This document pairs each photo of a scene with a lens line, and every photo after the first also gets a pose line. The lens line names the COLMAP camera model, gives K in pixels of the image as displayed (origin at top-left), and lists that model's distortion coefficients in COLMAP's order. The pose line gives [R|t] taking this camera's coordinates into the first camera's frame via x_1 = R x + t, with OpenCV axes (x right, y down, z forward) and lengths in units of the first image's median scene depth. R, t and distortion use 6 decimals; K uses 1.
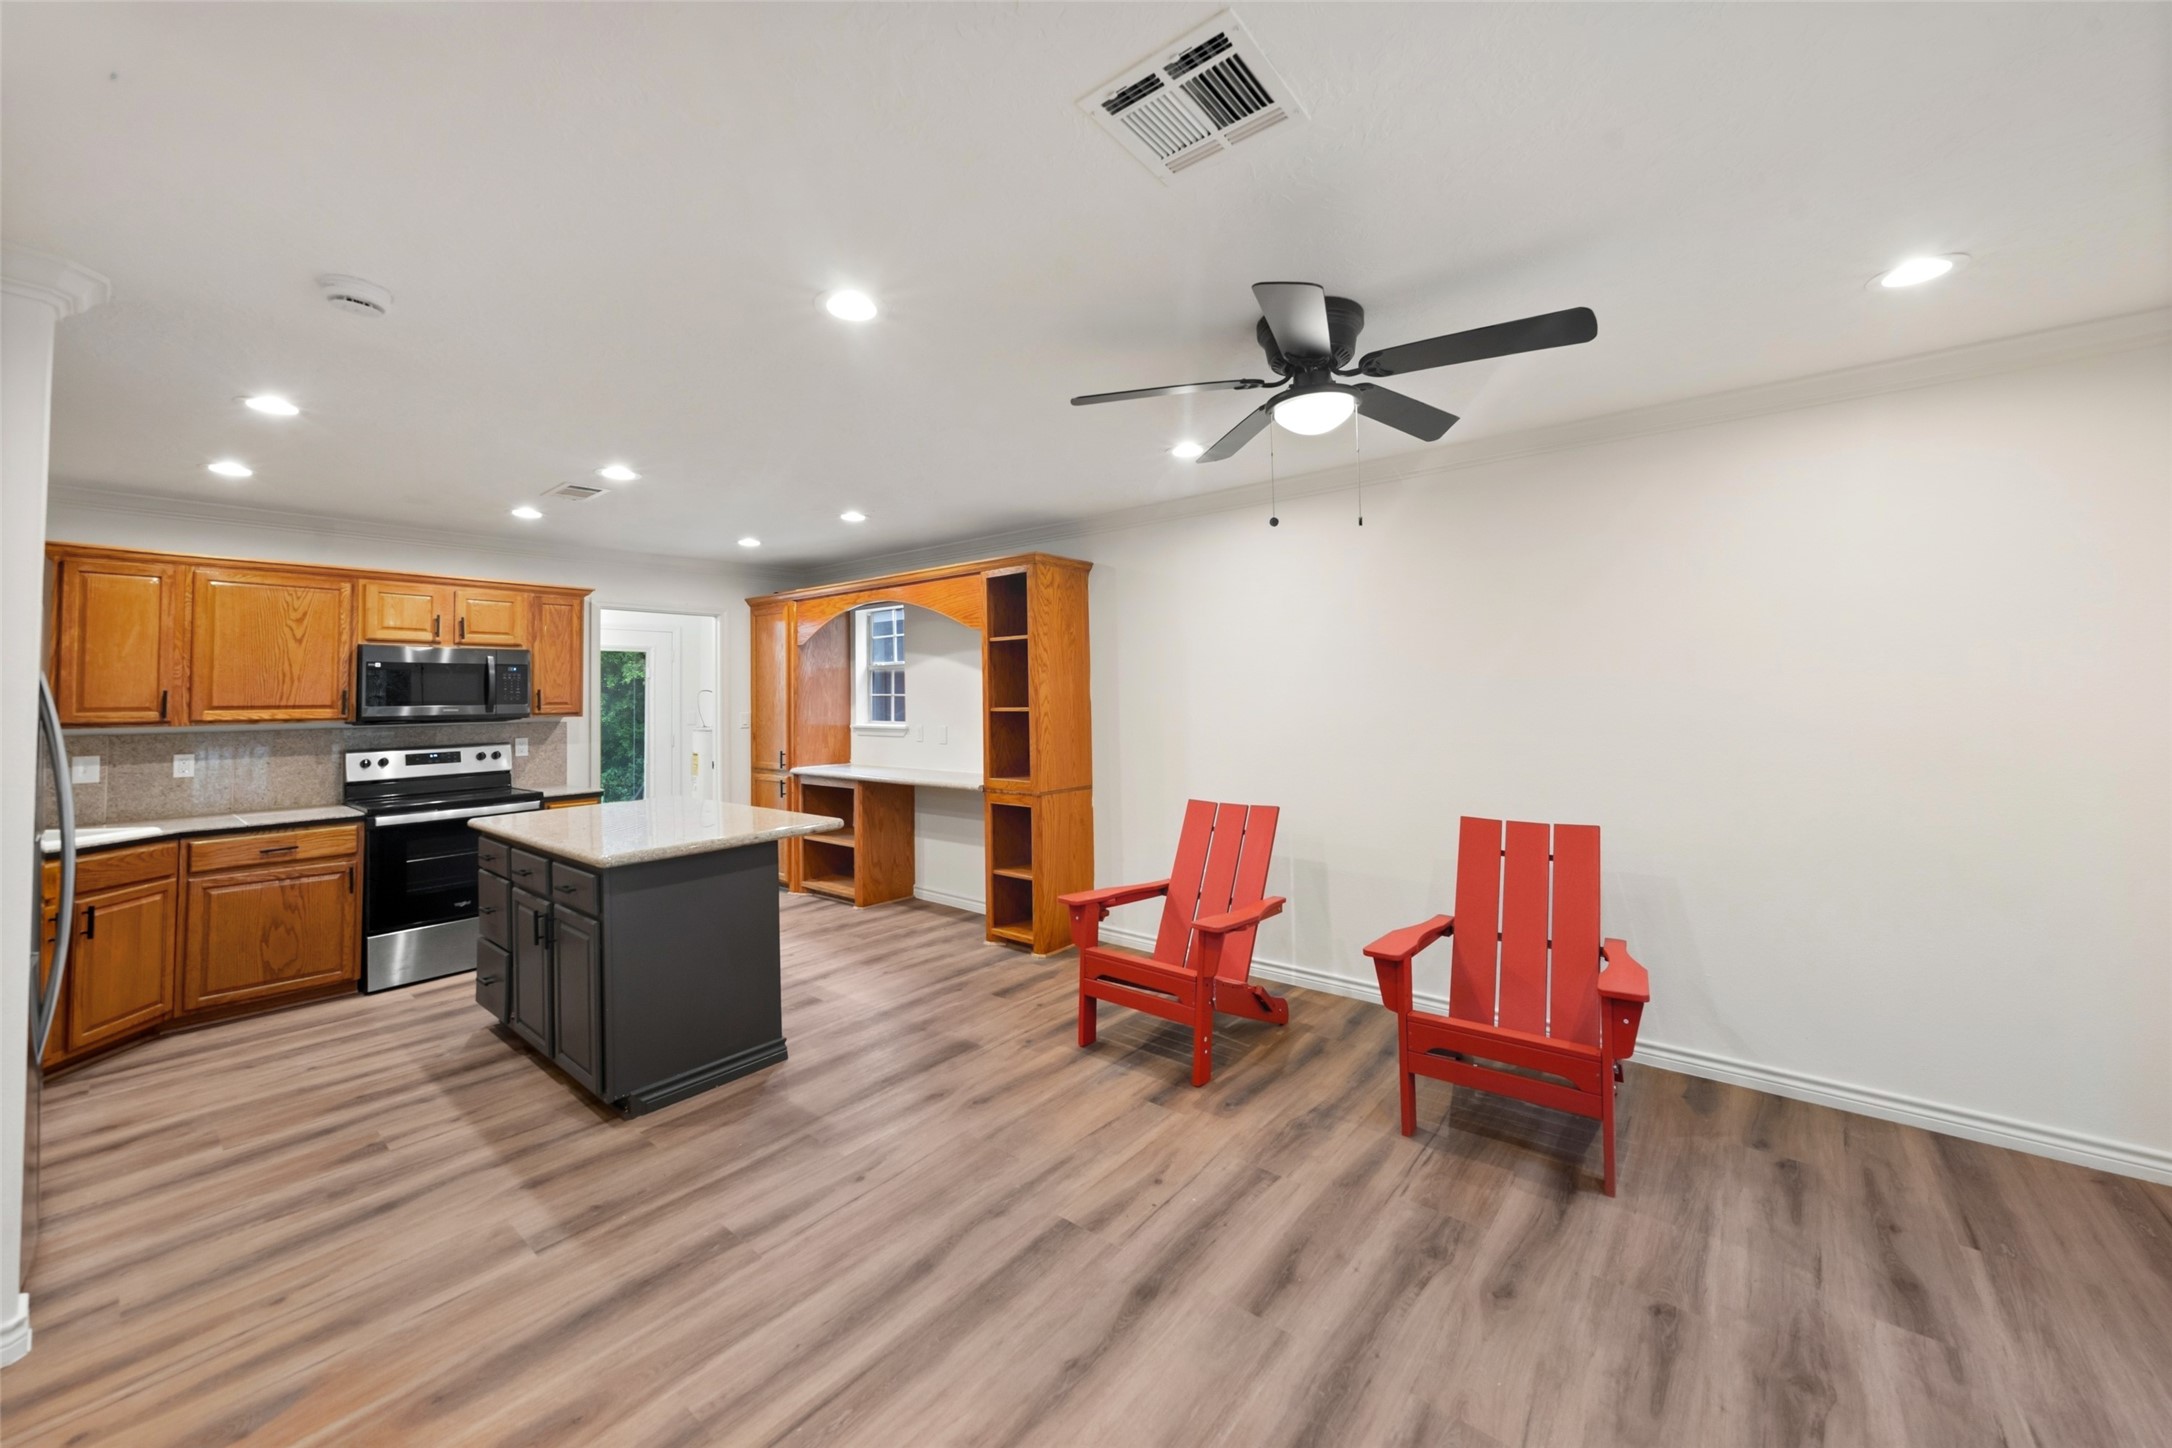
lens RADIAL K [[794.2, 0, 1095.0], [0, 794.2, 676.7], [0, 0, 1]] dist [-0.005455, 0.000938]
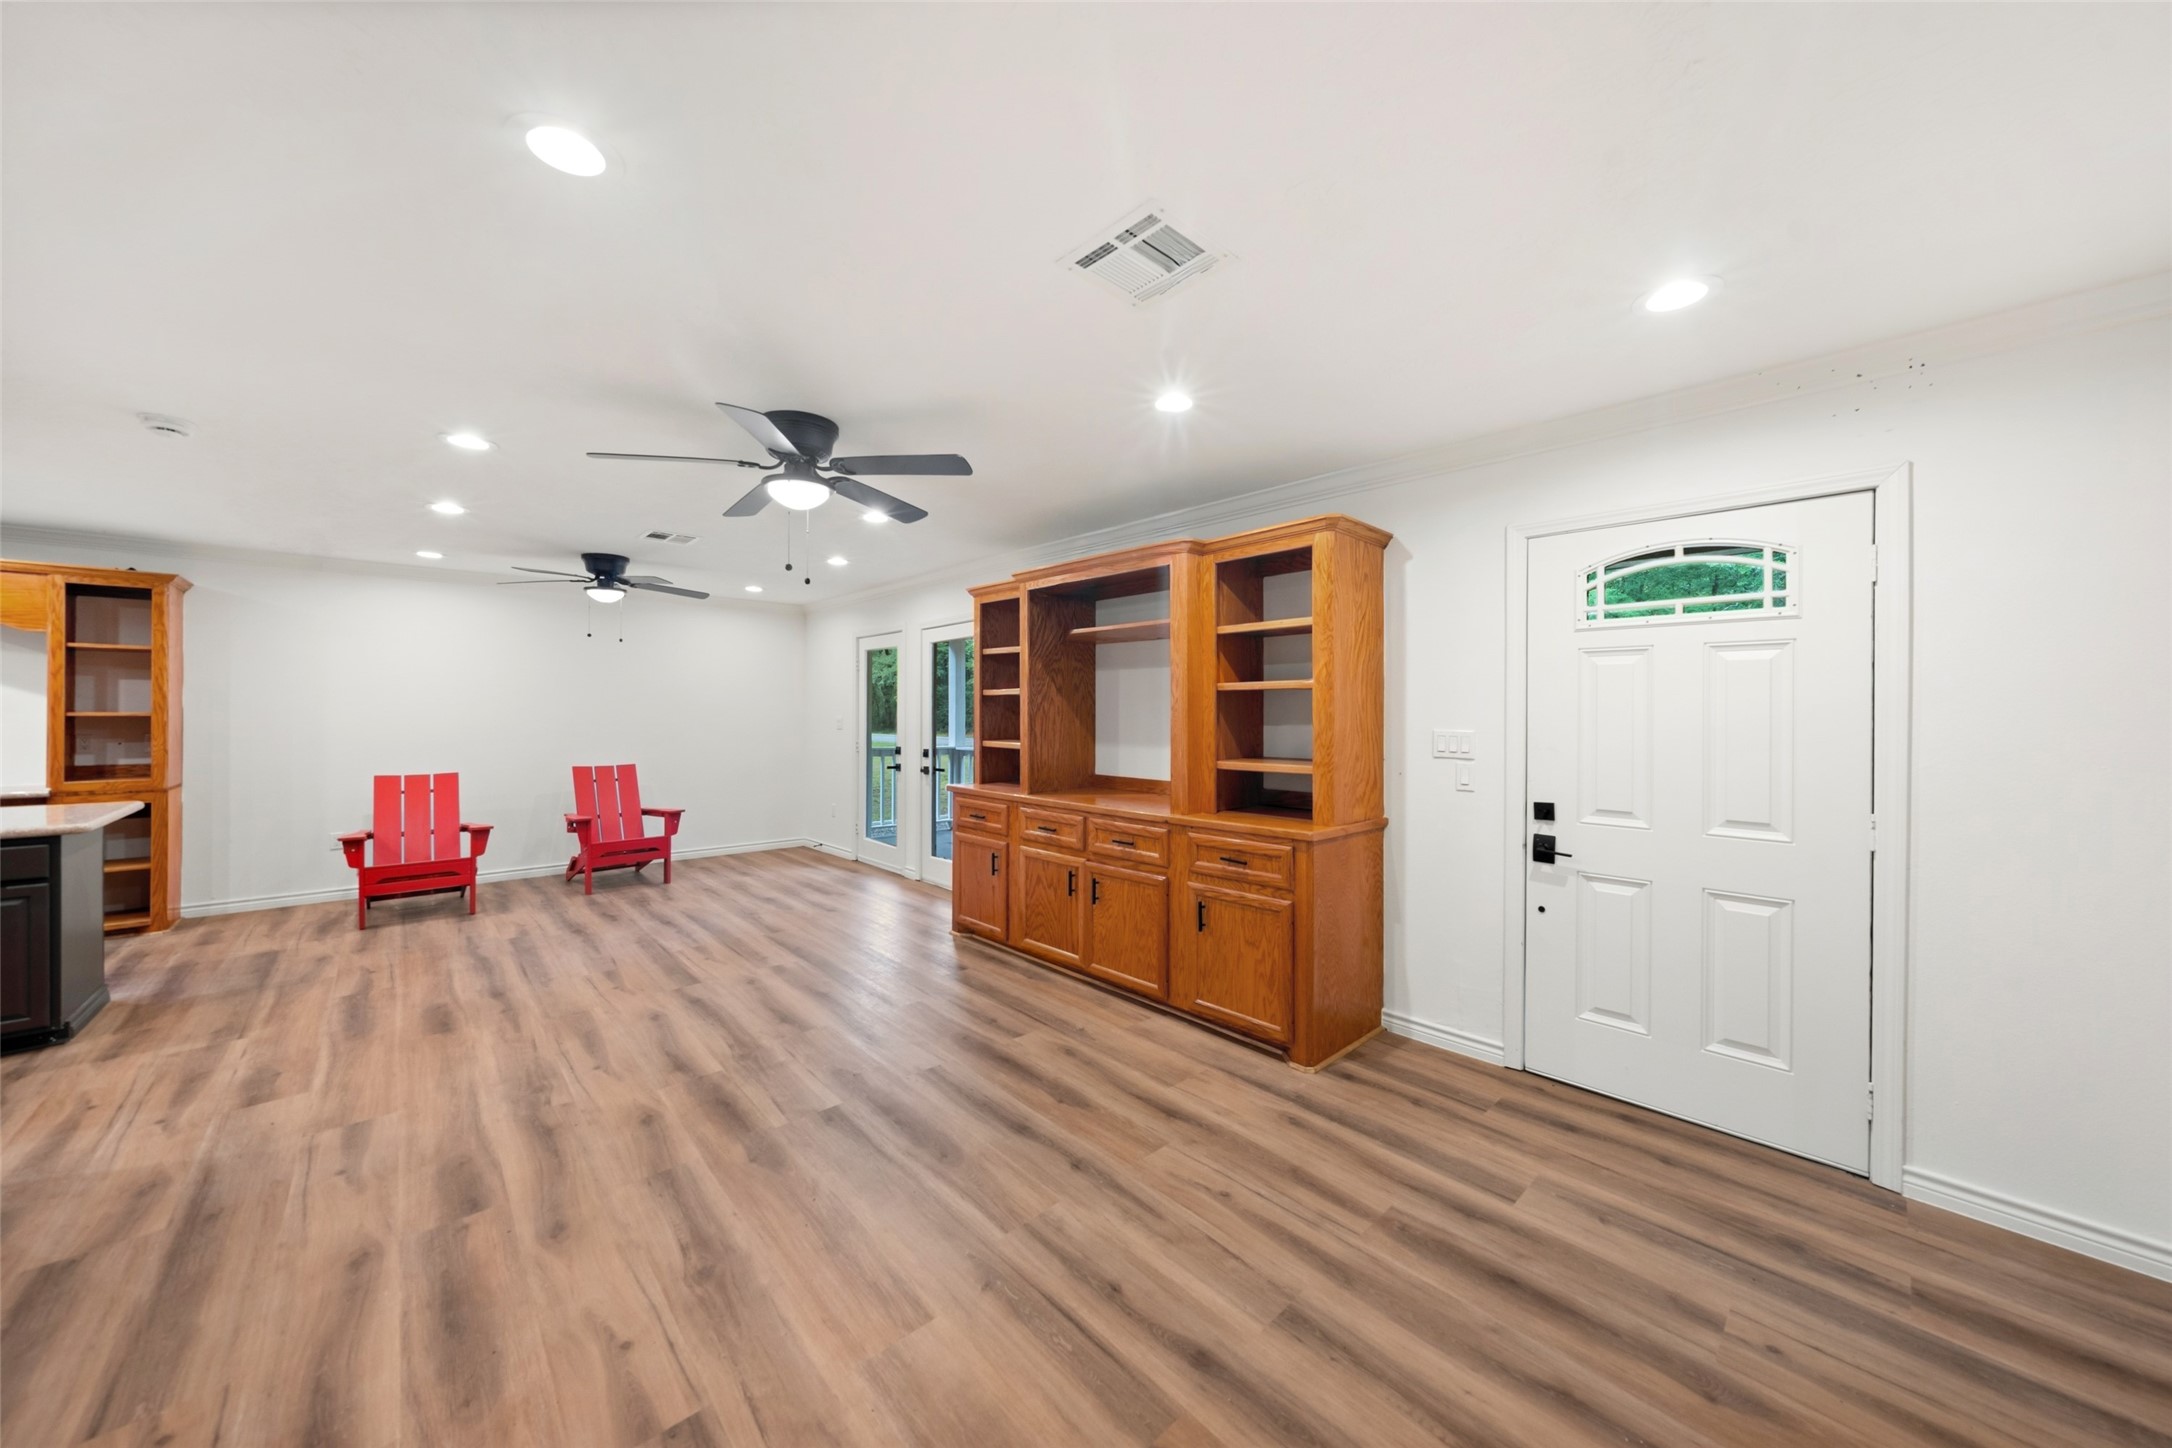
lens RADIAL K [[751.8, 0, 1075.4], [0, 751.8, 706.7], [0, 0, 1]] dist [-0.005915, 0.000719]
pose [[0.152096, 0.019314, 0.988177, -1.057411], [-0.032015, 0.999381, -0.014605, 0.006501], [-0.987847, -0.029415, 0.152620, -0.487739]]
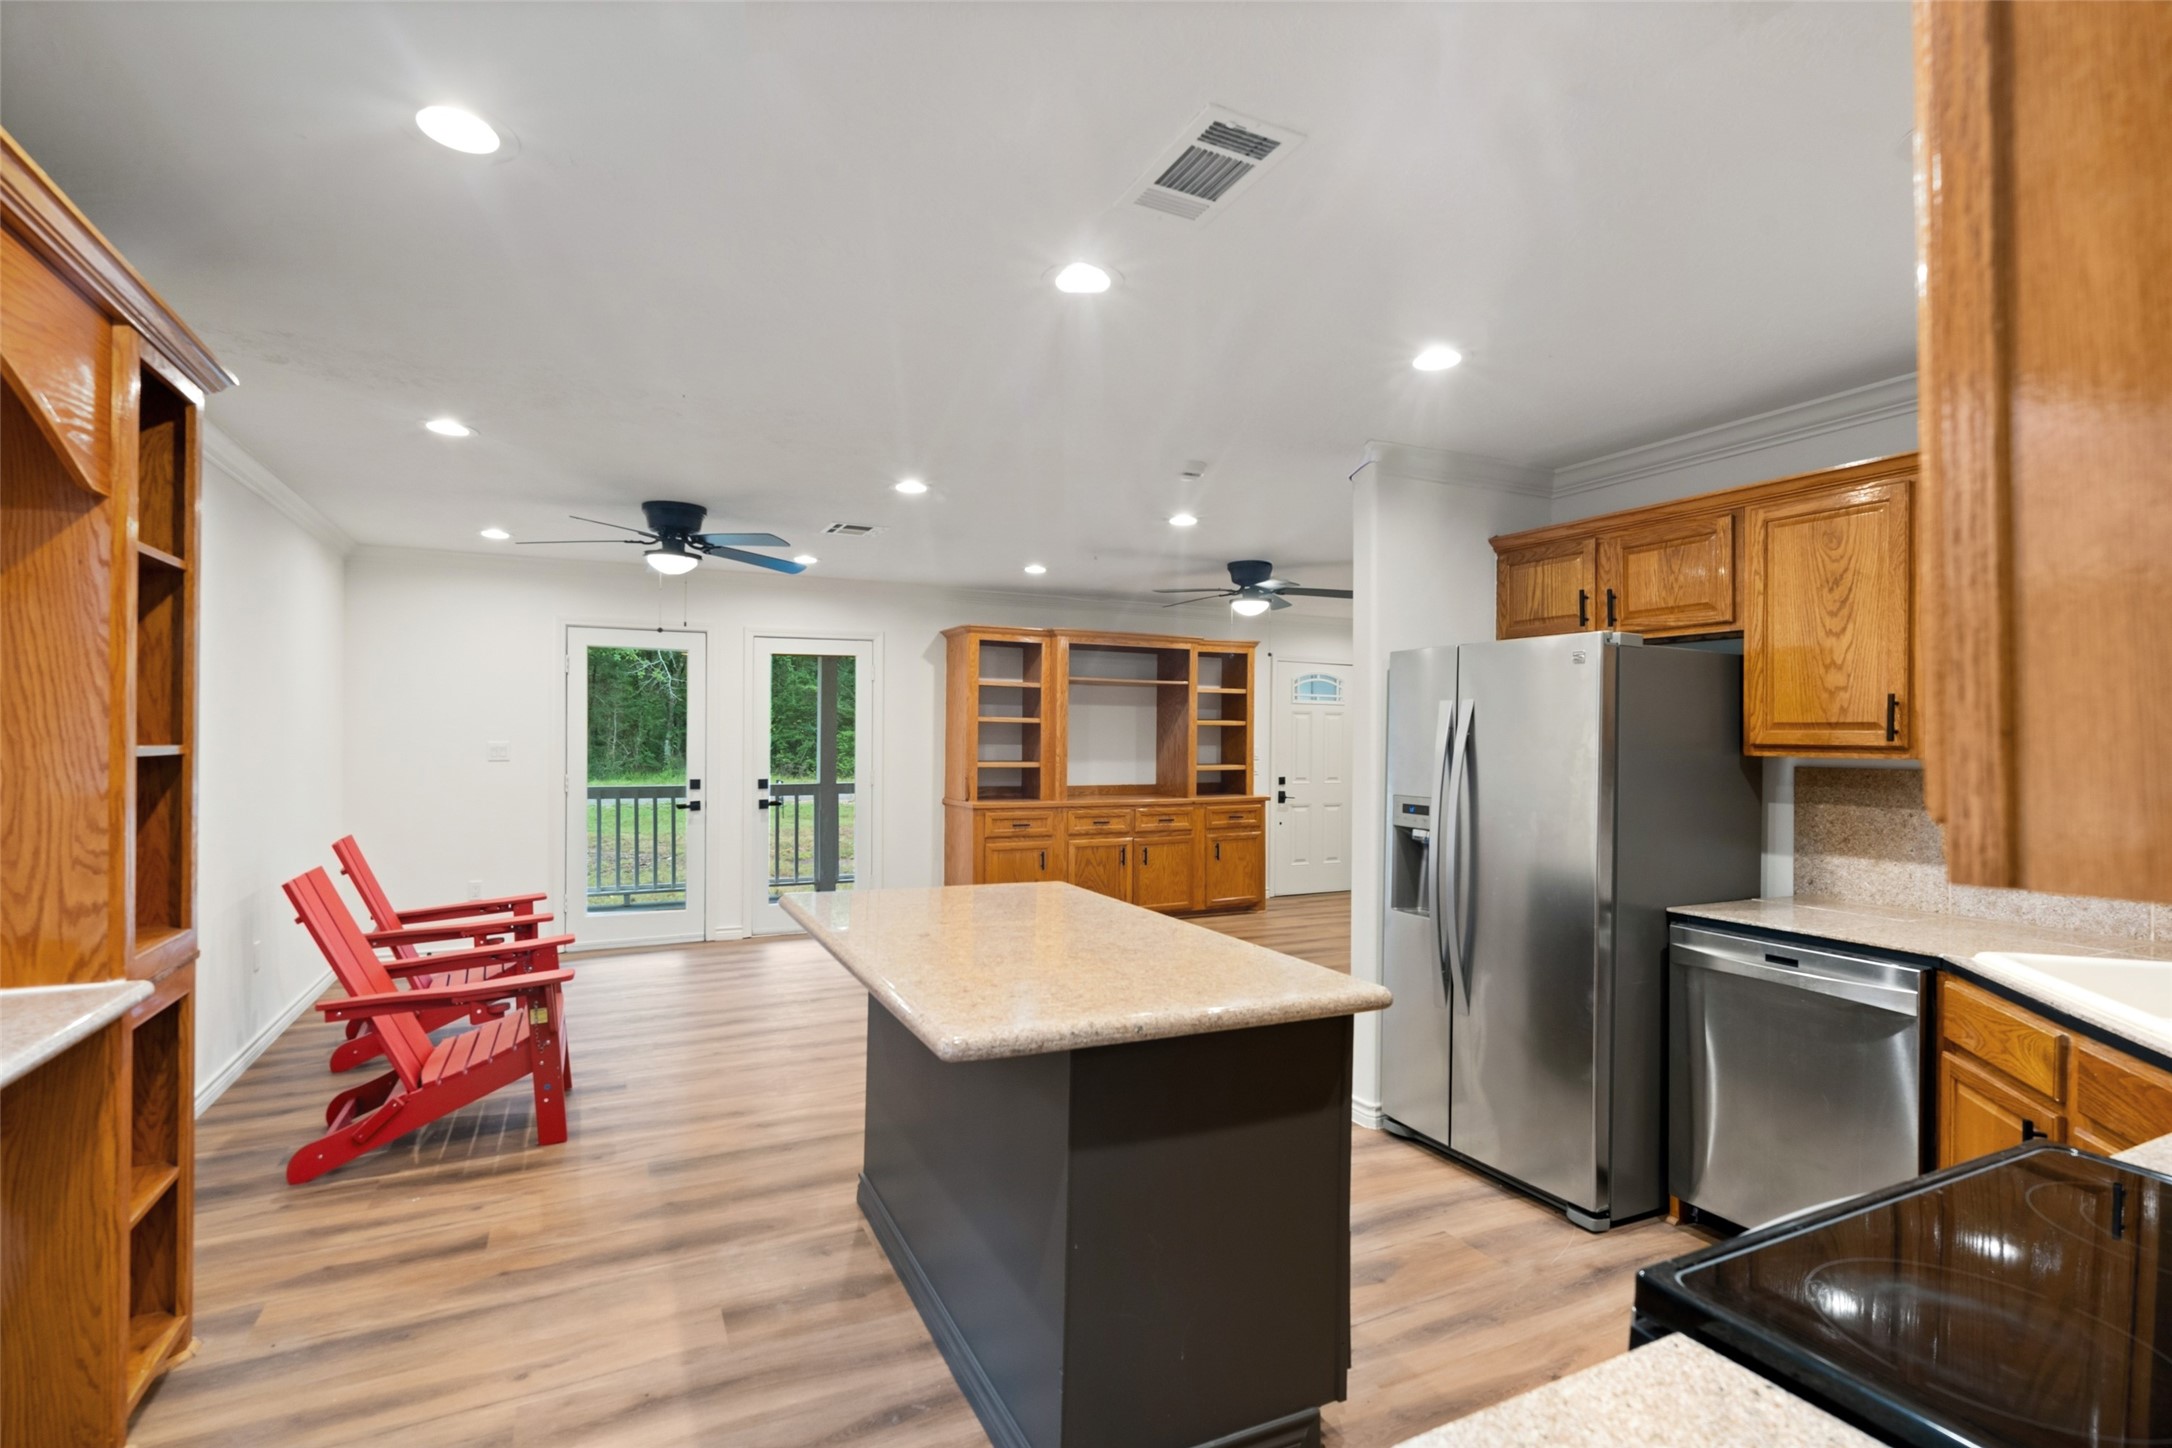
lens RADIAL K [[1016.7, 0, 1088.7], [0, 1016.7, 726.2], [0, 0, 1]] dist [-0.002280, -0.000596]
pose [[-0.908673, 0.010082, 0.417388, -0.821066], [-0.007350, 0.999167, -0.040136, 0.056638], [-0.417445, -0.039538, -0.907842, 1.486285]]
